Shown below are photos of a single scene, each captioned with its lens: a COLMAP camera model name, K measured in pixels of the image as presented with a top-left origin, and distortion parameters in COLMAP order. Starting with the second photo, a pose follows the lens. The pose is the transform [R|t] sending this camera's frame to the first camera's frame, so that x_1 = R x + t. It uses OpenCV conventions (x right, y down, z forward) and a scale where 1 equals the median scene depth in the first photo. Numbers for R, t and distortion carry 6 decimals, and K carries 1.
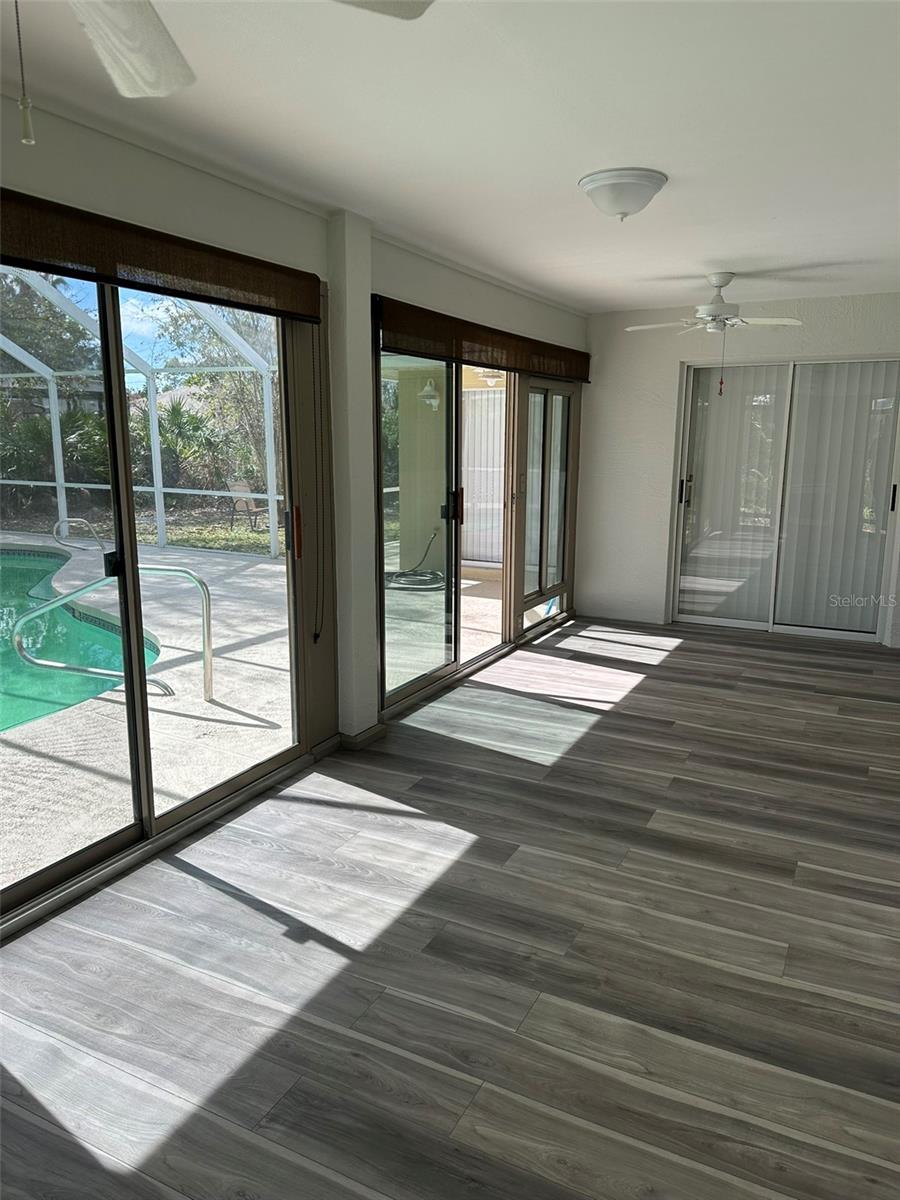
lens RADIAL K [[831.4, 0, 450.0], [0, 831.4, 600.0], [0, 0, 1]] dist [0.084833, -0.133078]
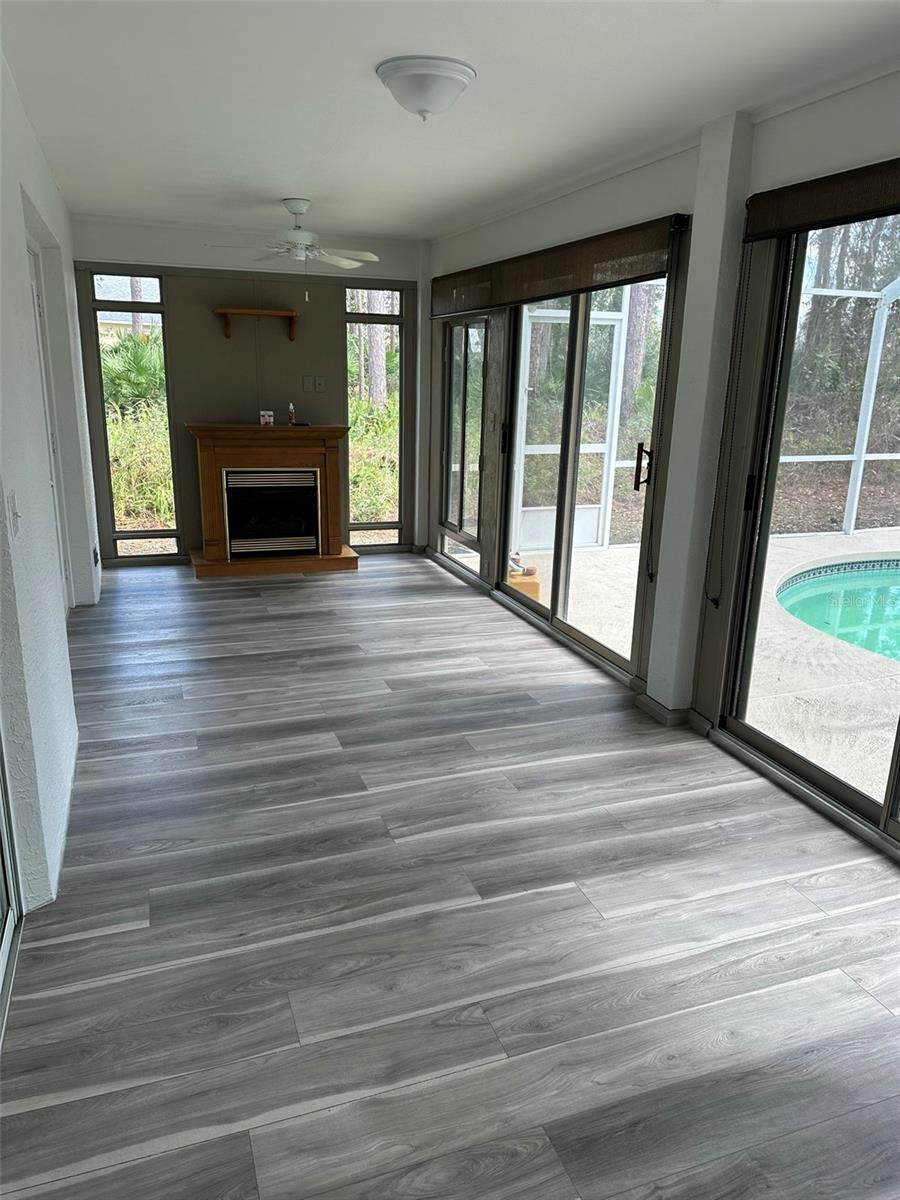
lens RADIAL K [[831.4, 0, 450.0], [0, 831.4, 600.0], [0, 0, 1]] dist [0.084833, -0.133078]
pose [[-0.671573, 0.168636, -0.721492, 0.781123], [-0.187494, 0.903384, 0.385672, -0.290098], [0.716823, 0.394282, -0.575070, 1.471989]]
